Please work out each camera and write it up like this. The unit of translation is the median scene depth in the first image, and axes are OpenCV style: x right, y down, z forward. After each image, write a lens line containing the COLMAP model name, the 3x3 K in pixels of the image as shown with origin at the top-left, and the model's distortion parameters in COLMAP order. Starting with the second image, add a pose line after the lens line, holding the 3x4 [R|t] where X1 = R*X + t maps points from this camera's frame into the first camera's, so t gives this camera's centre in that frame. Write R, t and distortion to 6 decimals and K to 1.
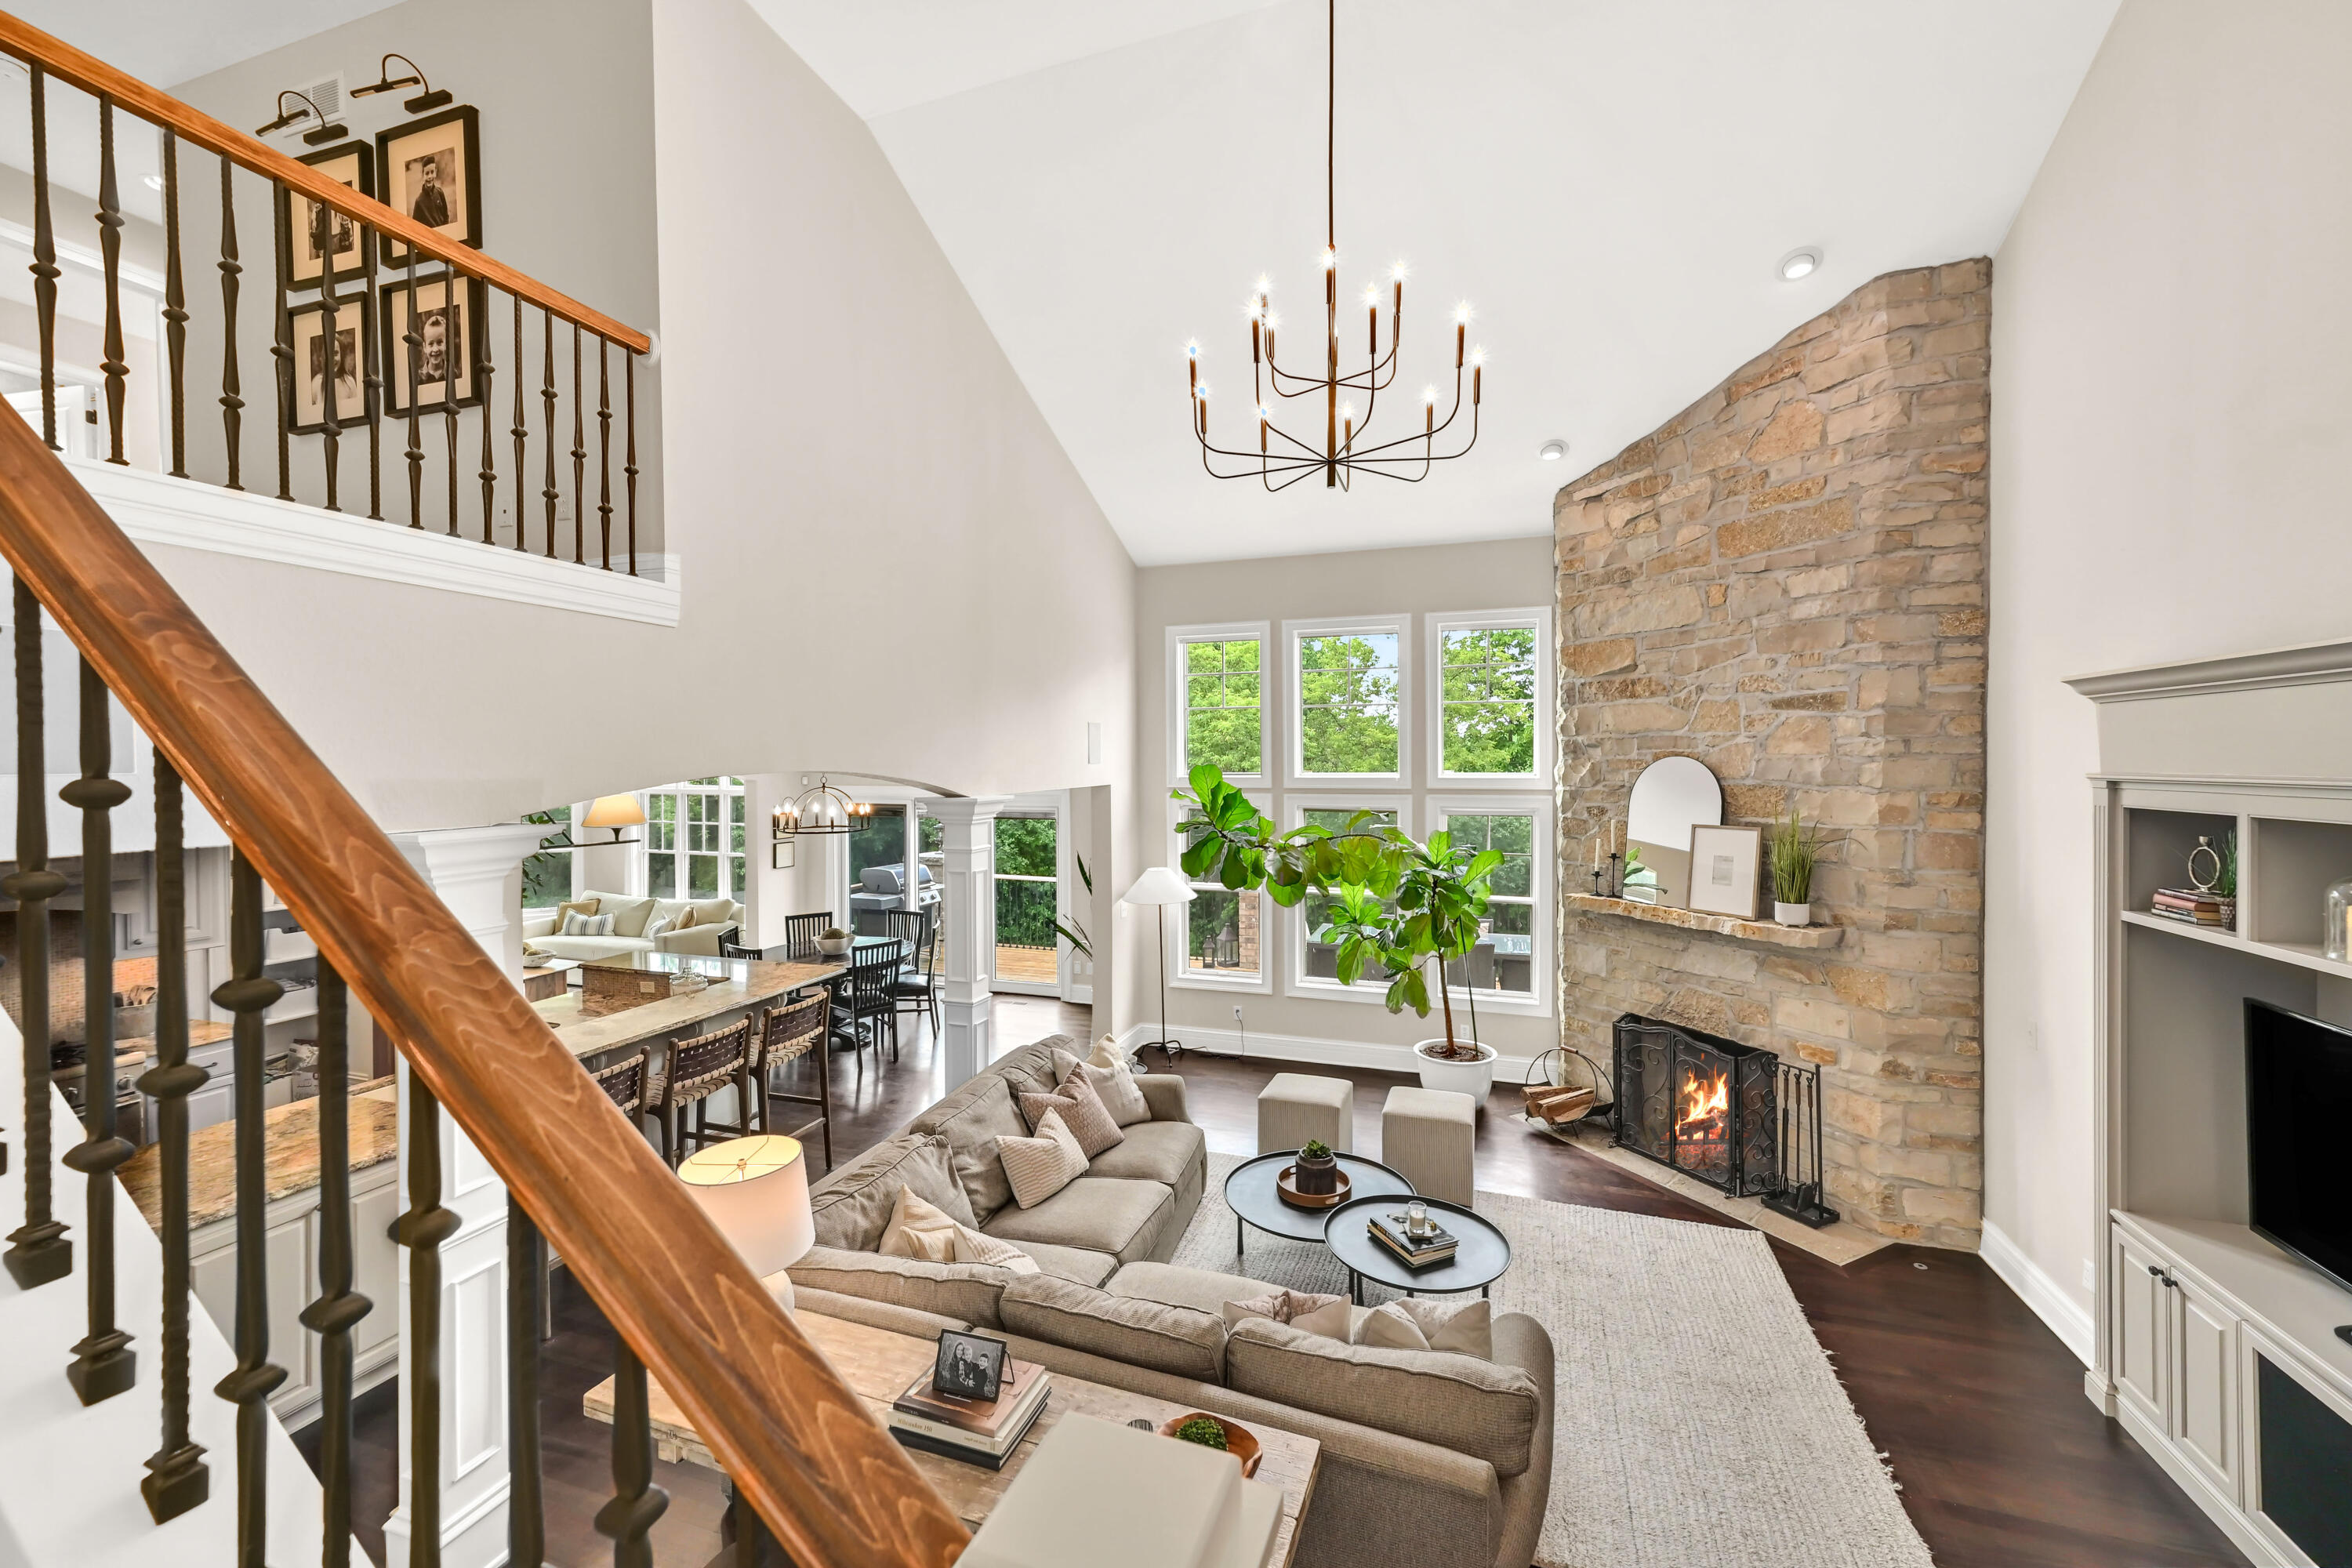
lens RADIAL K [[890.8, 0, 1188.2], [0, 890.8, 767.9], [0, 0, 1]] dist [0.009338, 0.000303]
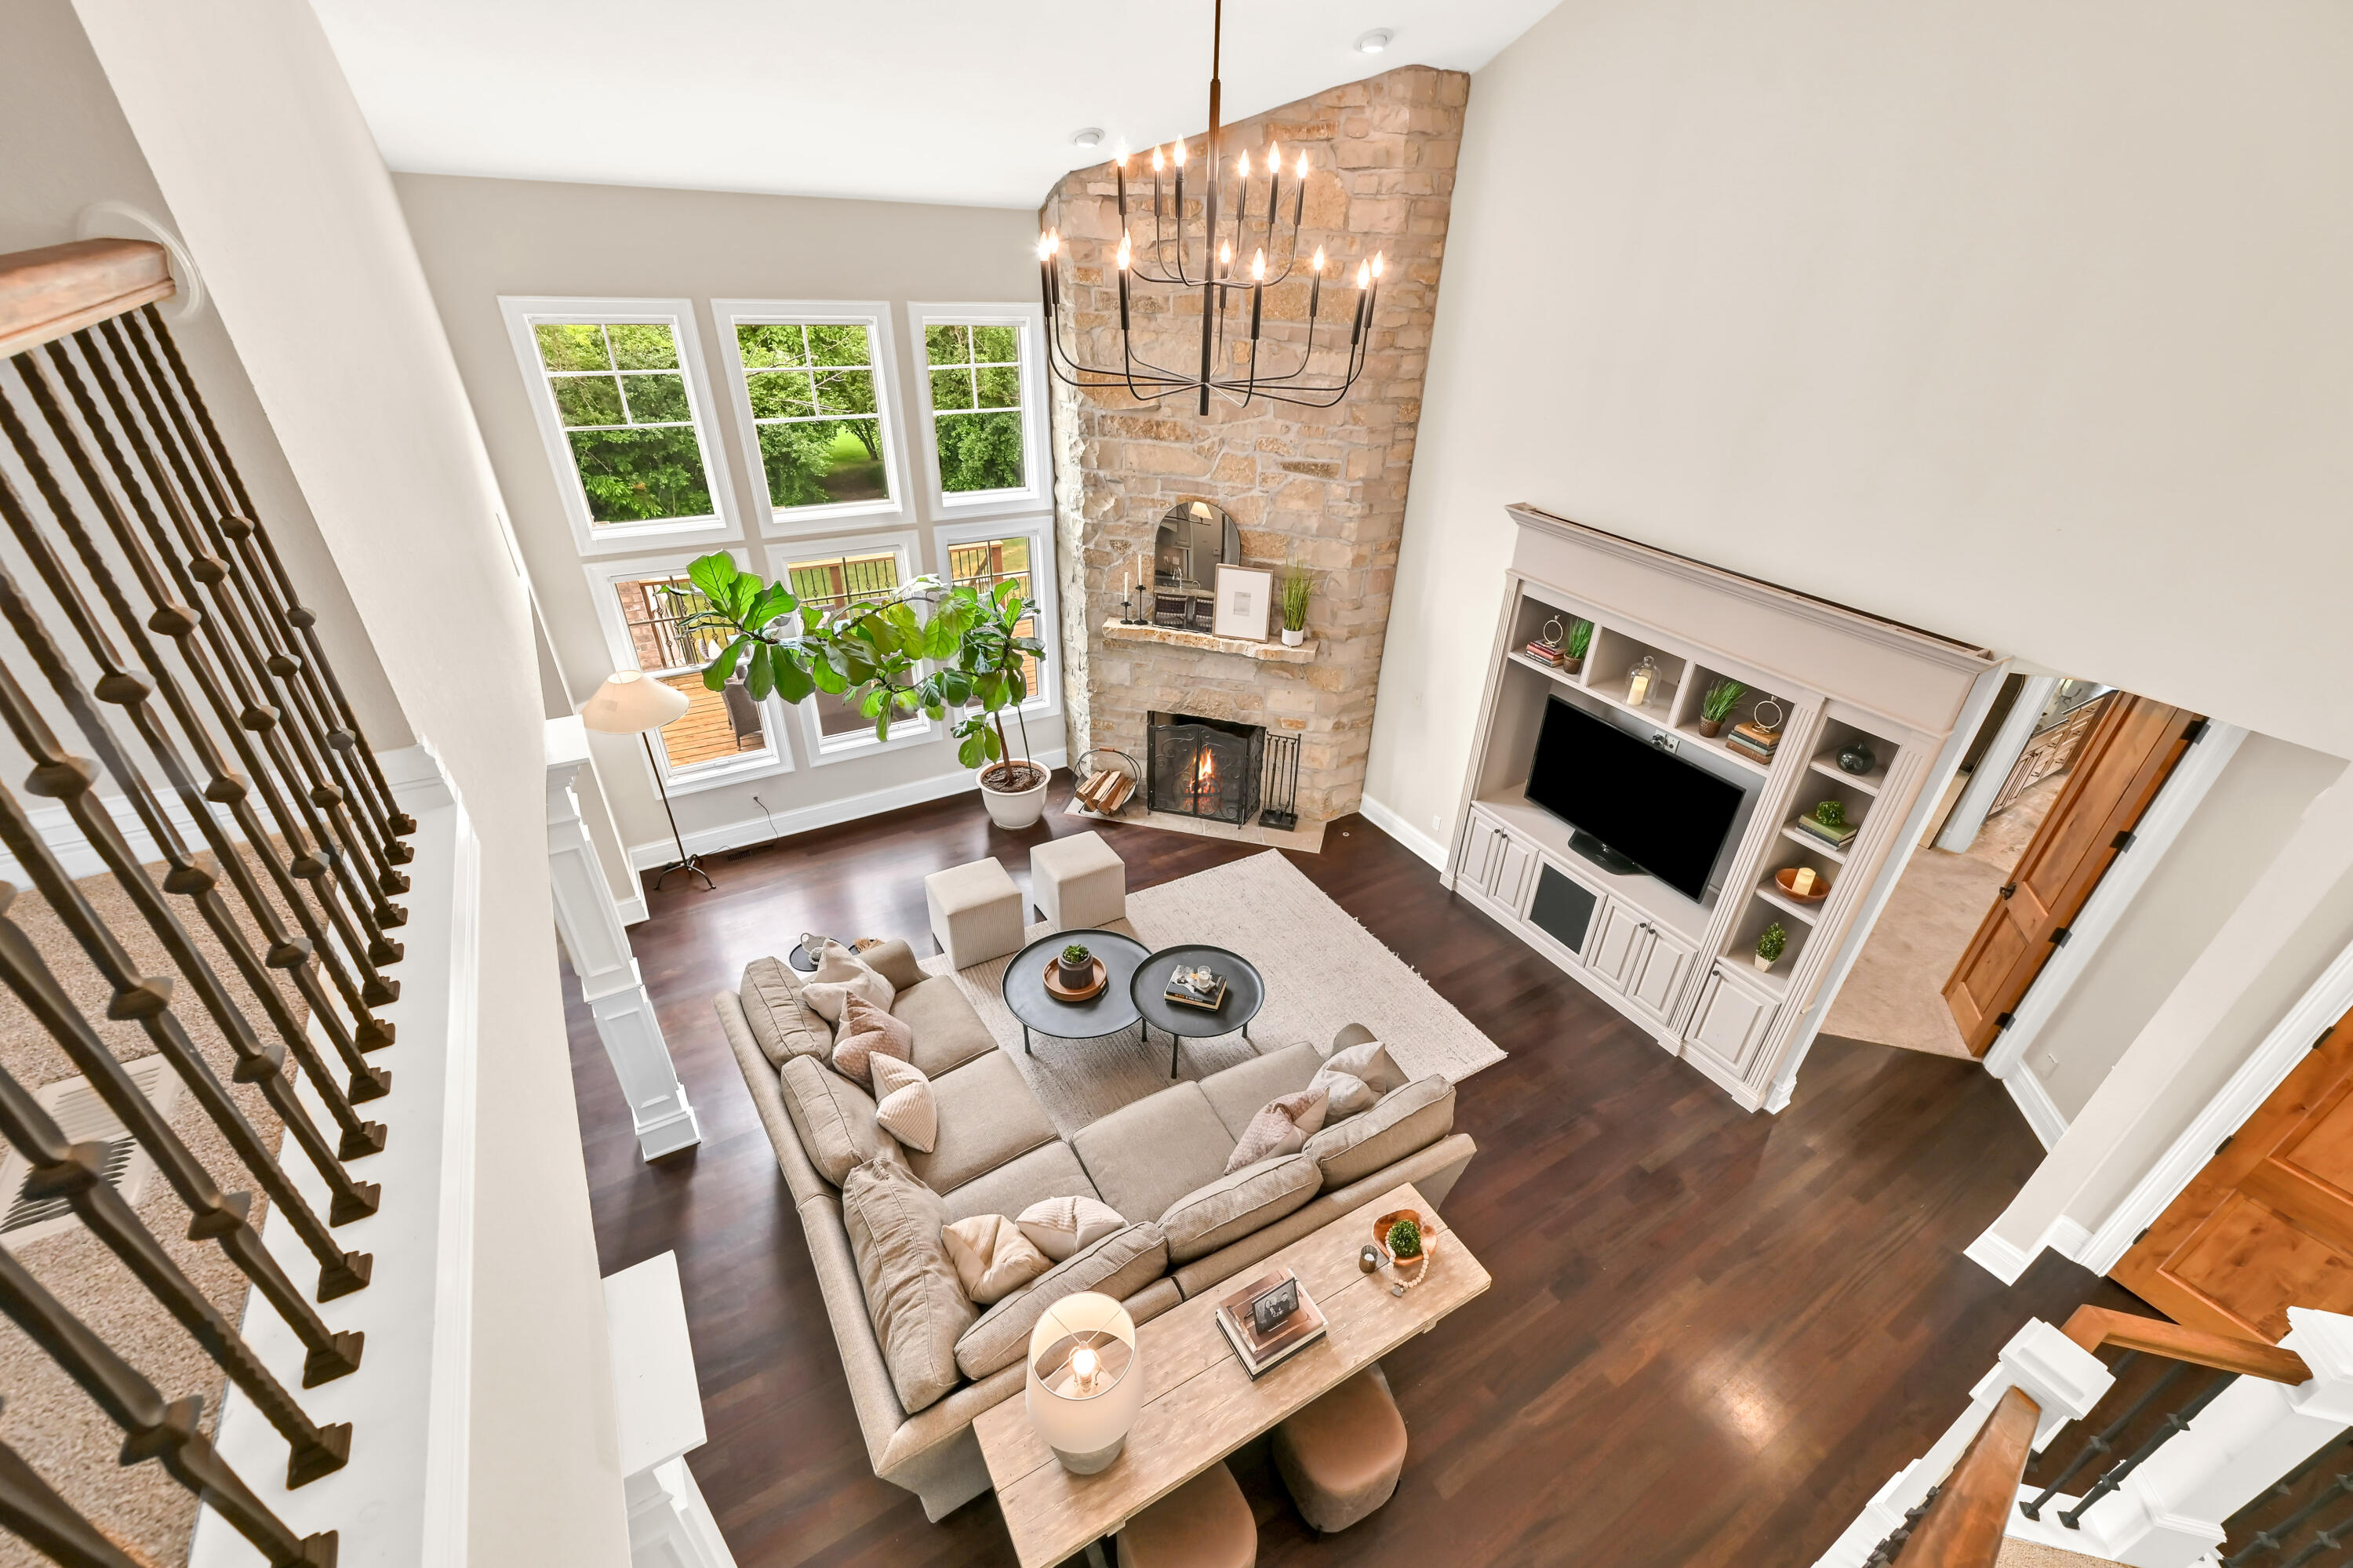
lens RADIAL K [[950.6, 0, 1173.3], [0, 950.6, 793.8], [0, 0, 1]] dist [0.002730, 0.000354]
pose [[0.643085, -0.373986, 0.668264, -0.491718], [-0.034370, 0.857665, 0.513058, -0.366019], [-0.765023, -0.352908, 0.538698, 0.284913]]
